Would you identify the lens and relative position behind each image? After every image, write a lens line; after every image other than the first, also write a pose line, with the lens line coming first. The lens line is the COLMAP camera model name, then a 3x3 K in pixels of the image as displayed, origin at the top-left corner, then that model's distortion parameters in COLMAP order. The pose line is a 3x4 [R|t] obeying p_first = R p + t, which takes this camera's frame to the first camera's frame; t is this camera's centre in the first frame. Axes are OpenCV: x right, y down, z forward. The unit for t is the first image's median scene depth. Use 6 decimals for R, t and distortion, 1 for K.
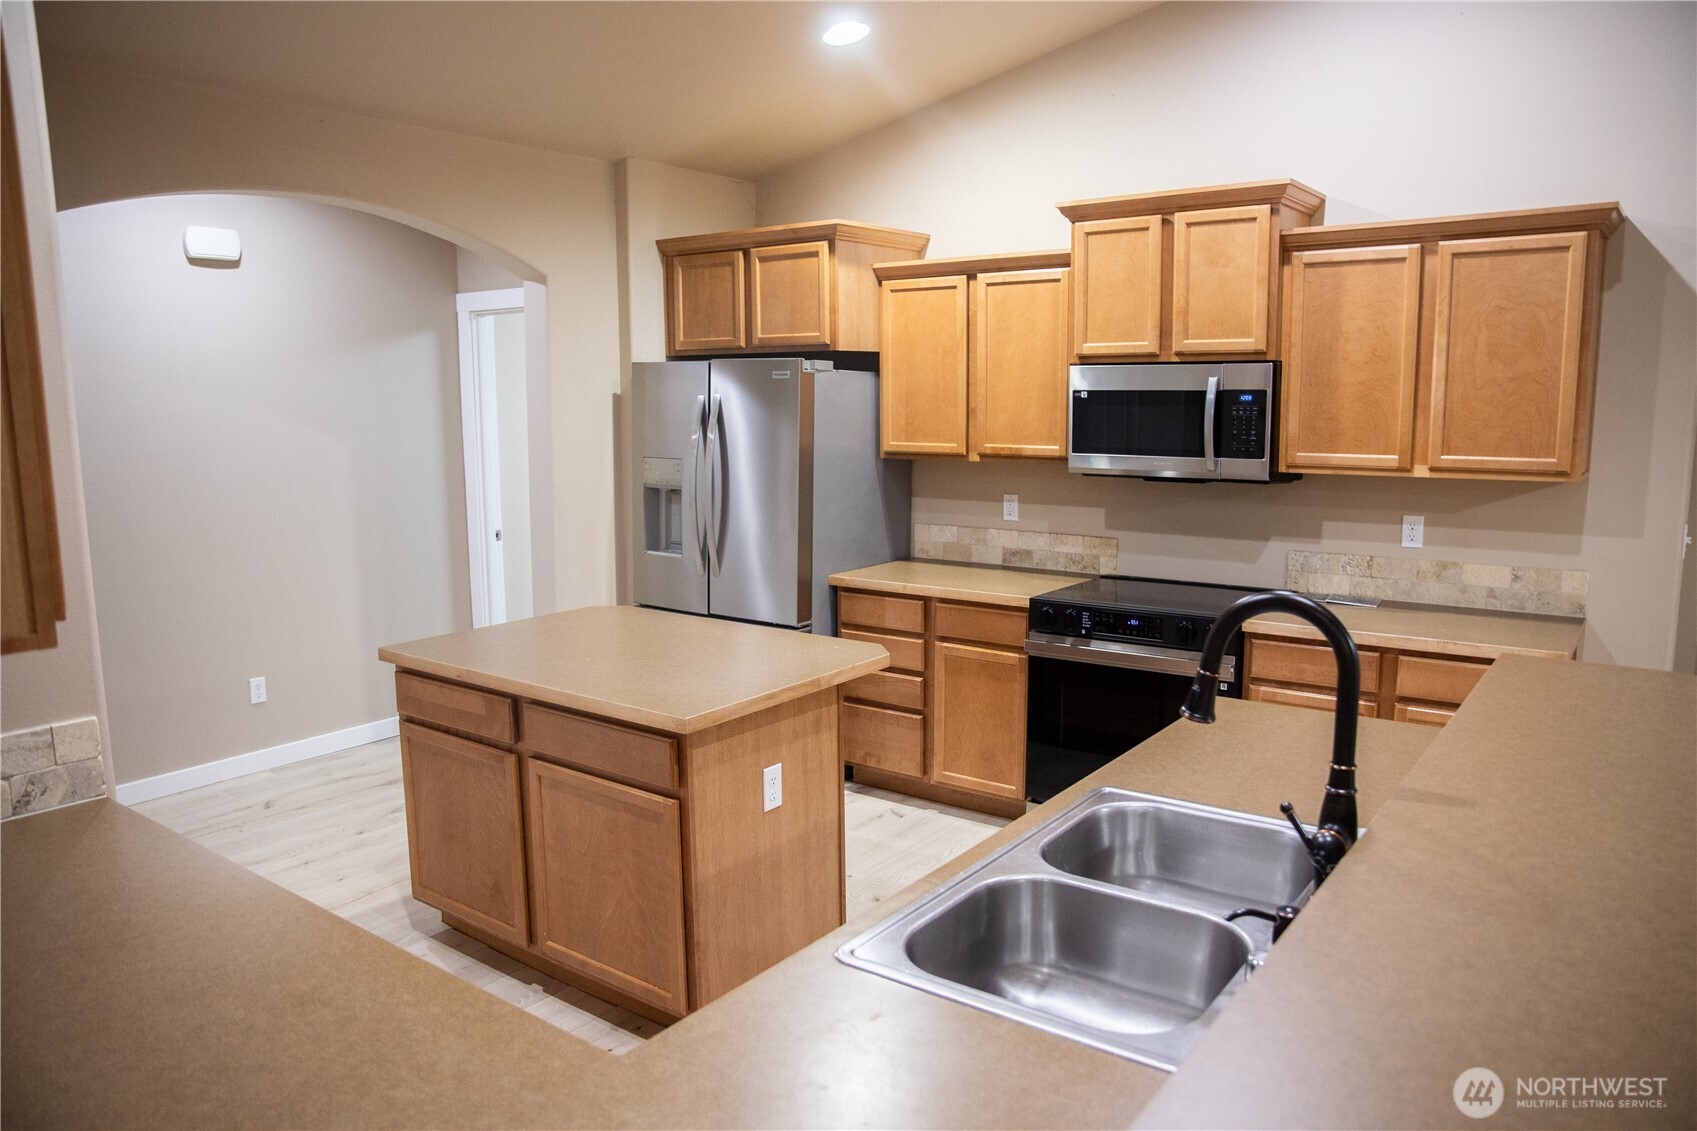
lens RADIAL K [[1171.5, 0, 857.2], [0, 1171.5, 564.4], [0, 0, 1]] dist [-0.104693, 0.074631]
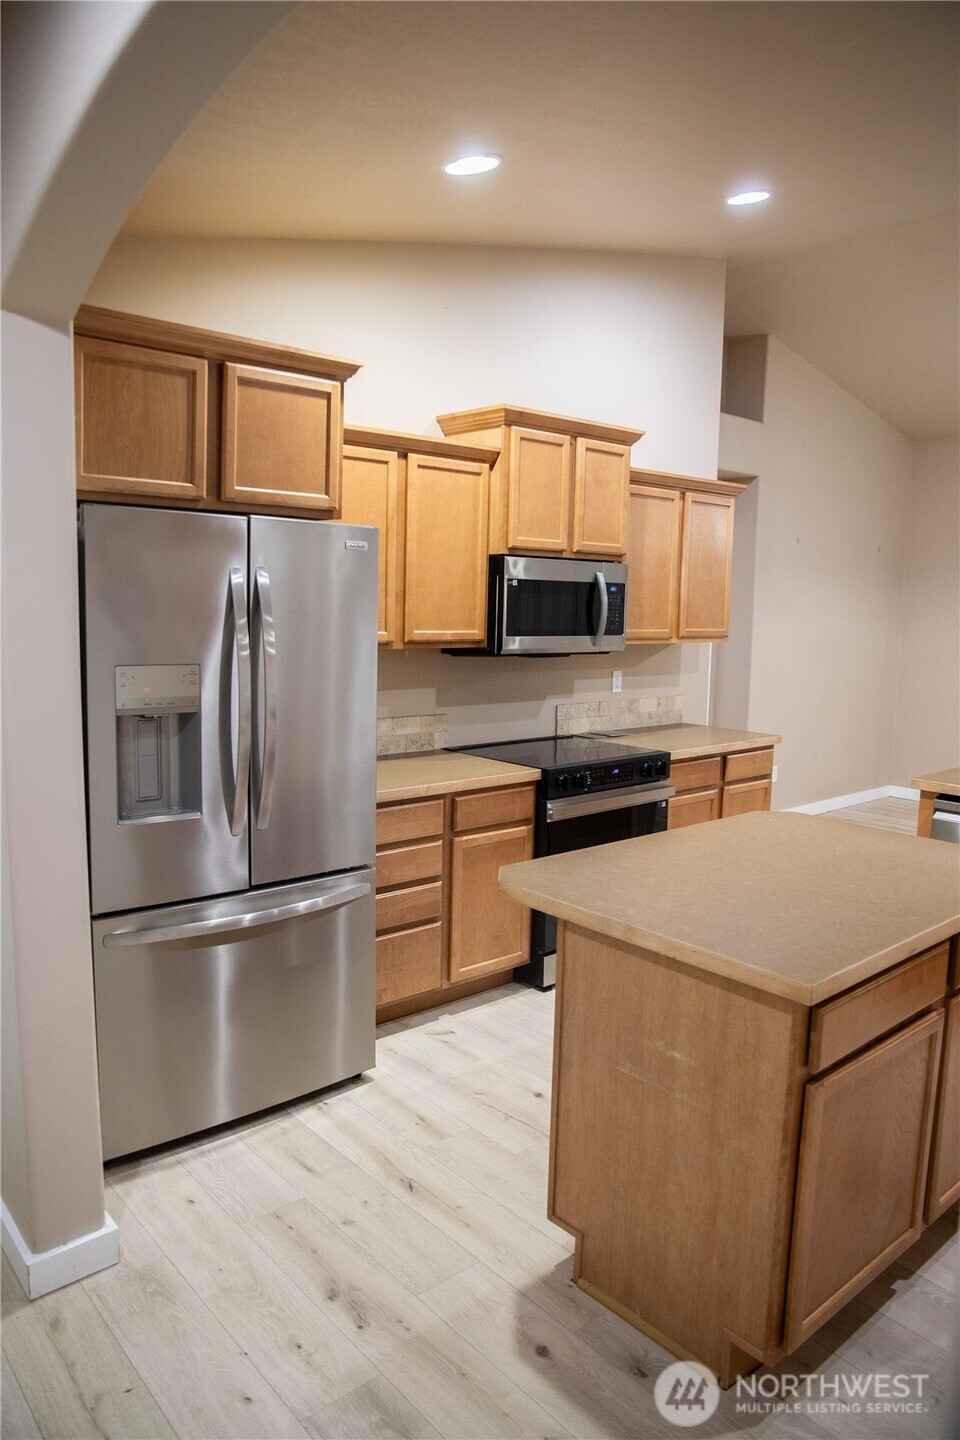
lens RADIAL K [[994.1, 0, 476.2], [0, 994.1, 721.9], [0, 0, 1]] dist [-0.104693, 0.074631]
pose [[0.216380, -0.108466, 0.970265, -0.725149], [0.117130, 0.989515, 0.084497, -0.096941], [-0.969258, 0.095364, 0.226816, 0.815826]]
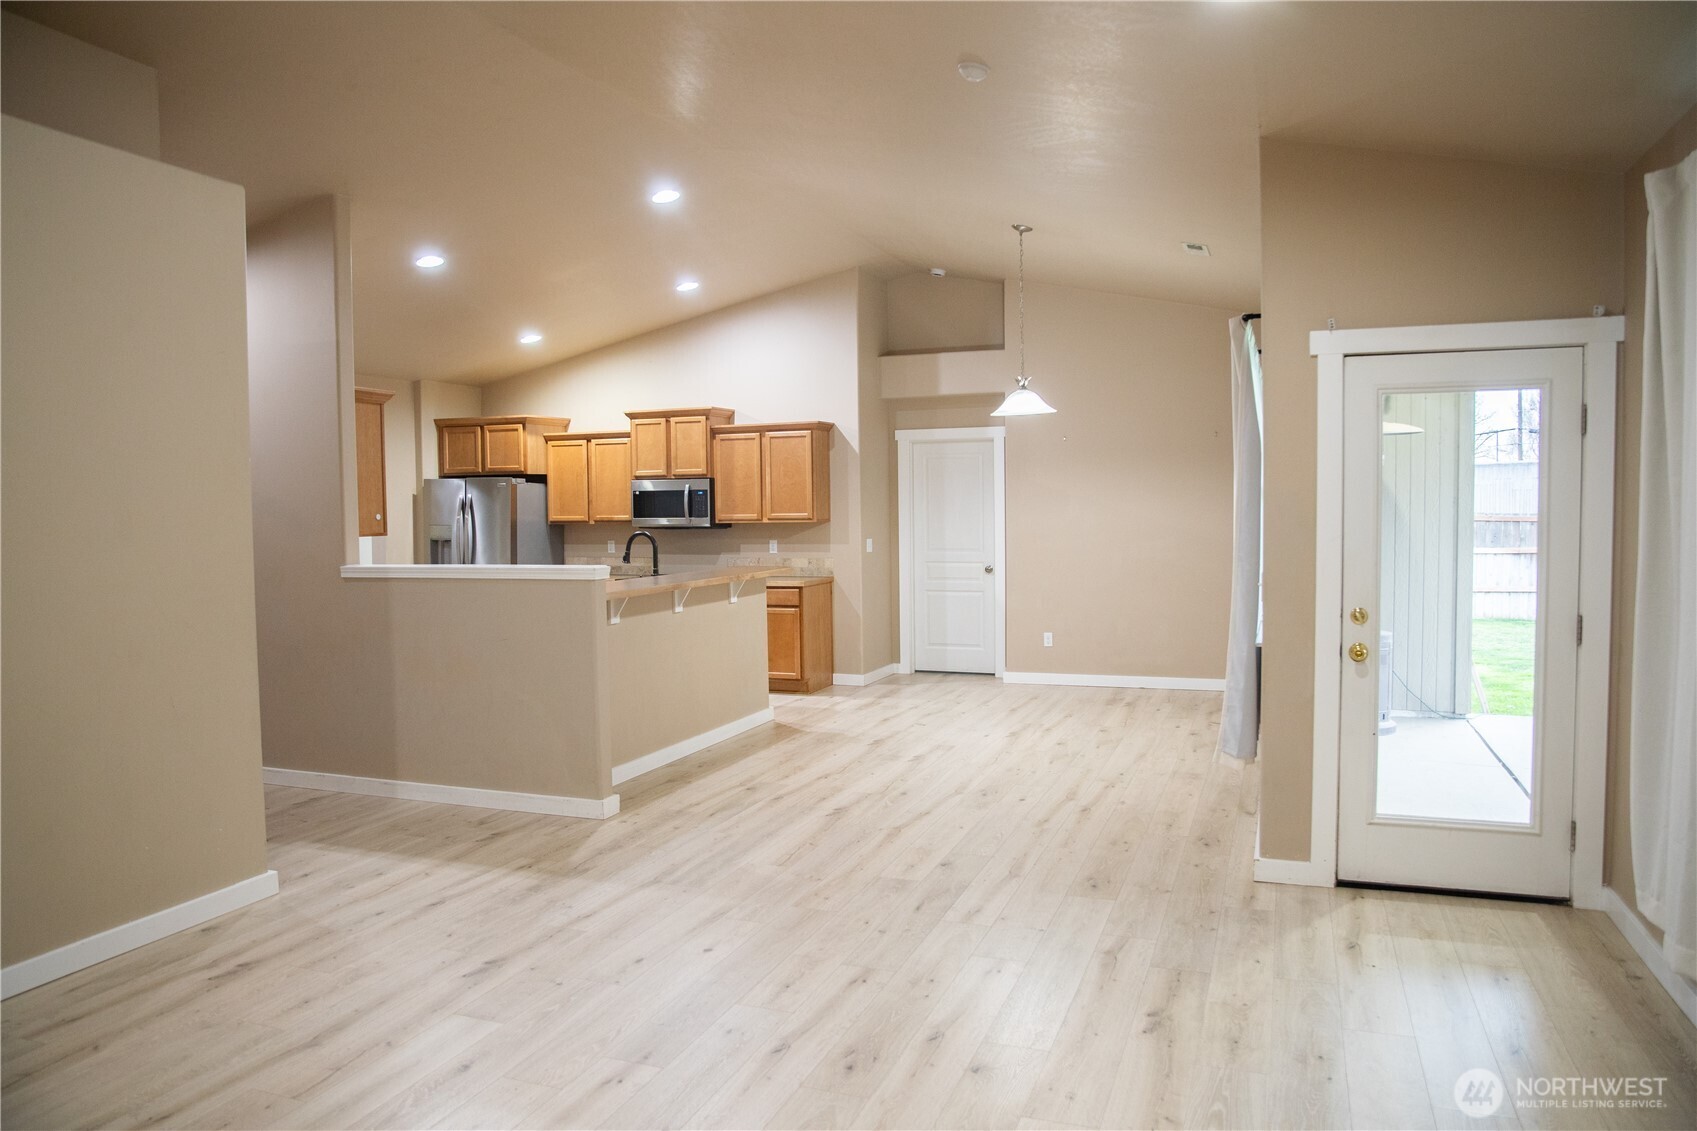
lens RADIAL K [[1171.5, 0, 853.5], [0, 1171.5, 574.1], [0, 0, 1]] dist [-0.104693, 0.074631]
pose [[0.961639, -0.019574, 0.273618, -0.030178], [0.043379, 0.995752, -0.081222, 0.218074], [-0.270866, 0.089976, 0.958403, -1.301273]]
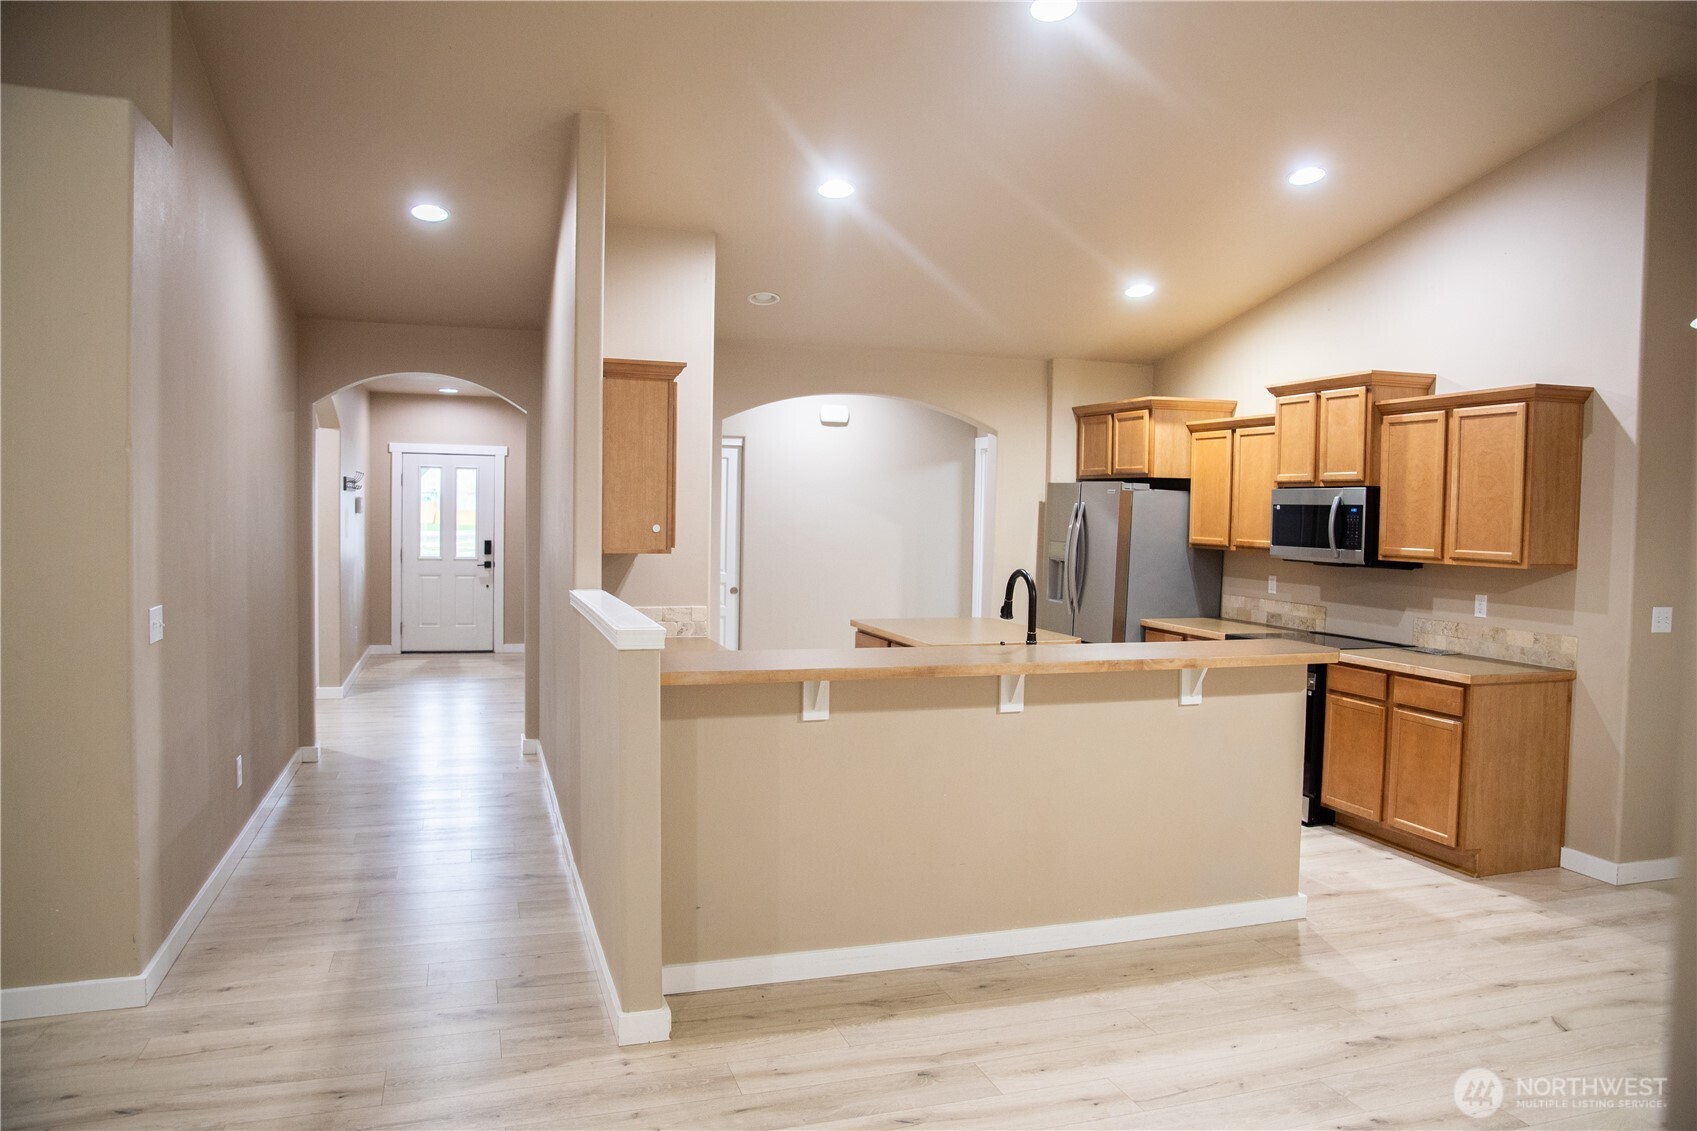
lens RADIAL K [[1171.5, 0, 844.2], [0, 1171.5, 564.8], [0, 0, 1]] dist [-0.104693, 0.074631]
pose [[0.815255, 0.050458, -0.576900, 0.598375], [-0.106493, 0.992271, -0.063704, 0.086217], [0.569226, 0.113371, 0.814327, -0.549928]]
